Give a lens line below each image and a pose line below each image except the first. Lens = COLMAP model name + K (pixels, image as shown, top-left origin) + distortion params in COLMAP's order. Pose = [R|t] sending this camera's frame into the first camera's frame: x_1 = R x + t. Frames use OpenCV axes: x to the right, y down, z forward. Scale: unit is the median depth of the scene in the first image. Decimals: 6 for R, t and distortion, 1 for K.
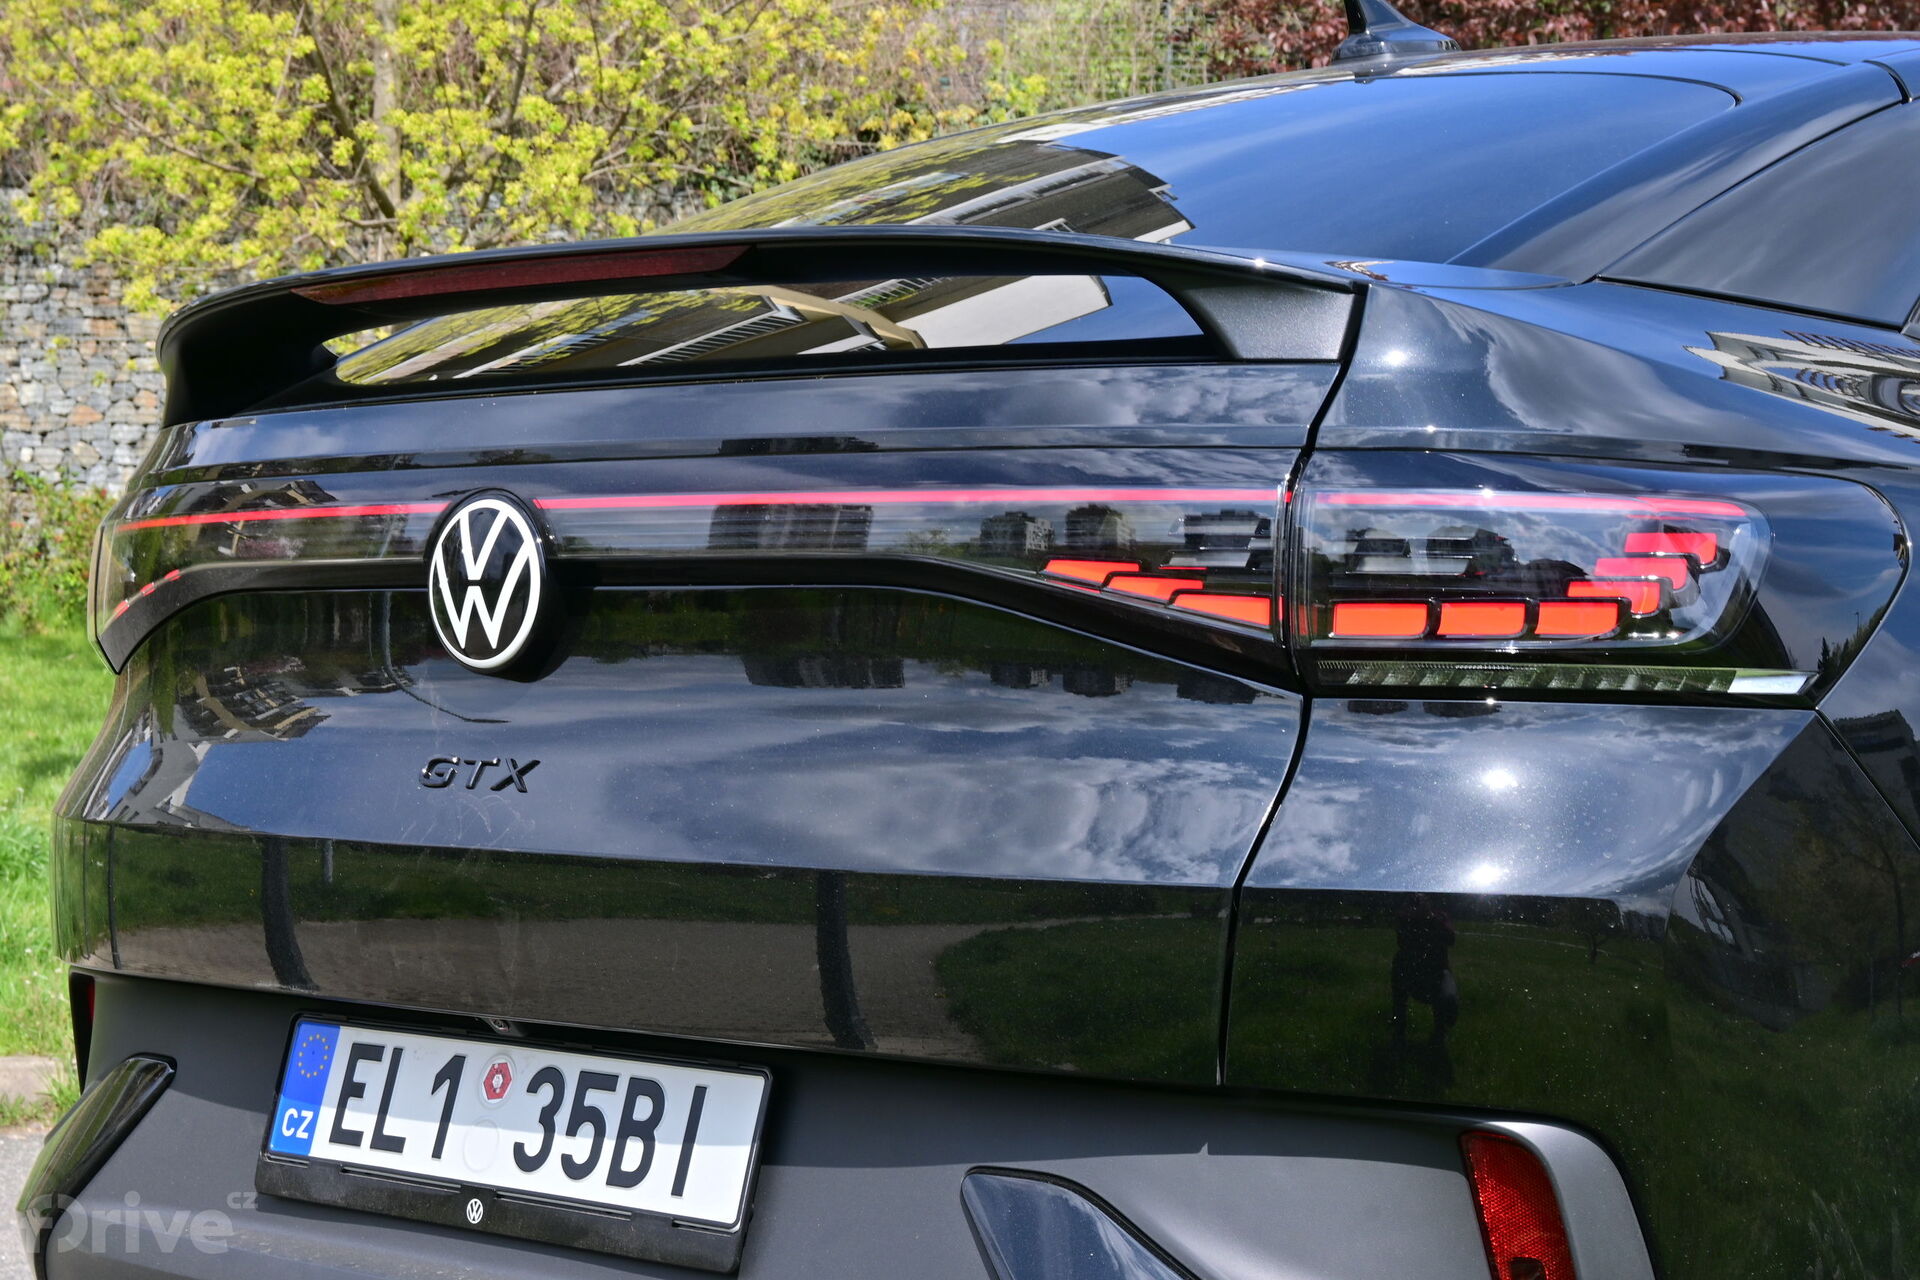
lens RADIAL K [[3696.2, 0, 960.0], [0, 3696.2, 640.0], [0, 0, 1]] dist [-0.004602, 0.287816]
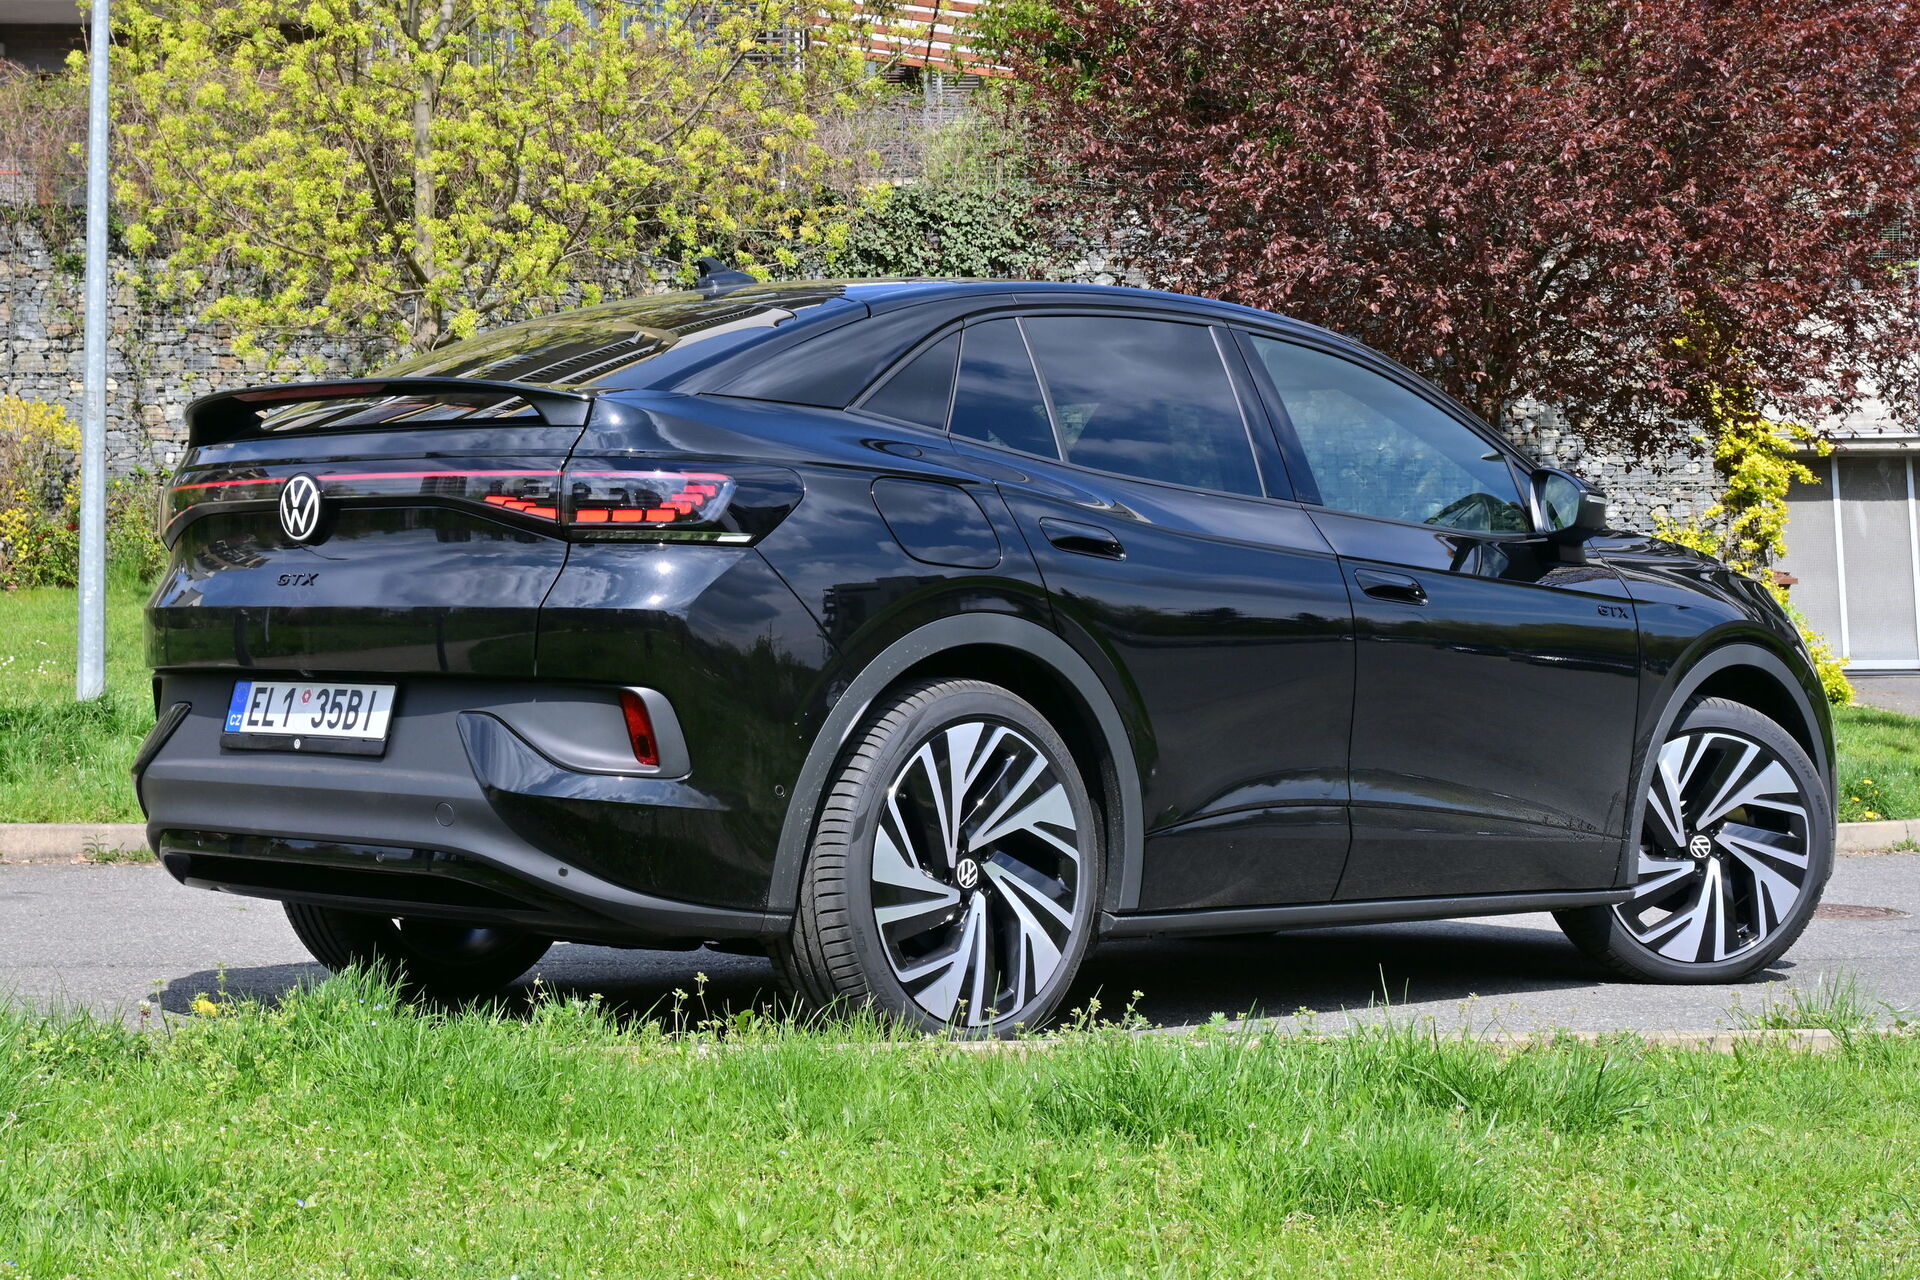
lens RADIAL K [[3148.3, 0, 960.0], [0, 3148.3, 640.0], [0, 0, 1]] dist [-0.004105, -0.098246]
pose [[0.999979, -0.004349, -0.004792, 0.346317], [0.004393, 0.999949, 0.009146, 0.059071], [0.004752, -0.009167, 0.999947, -1.224849]]
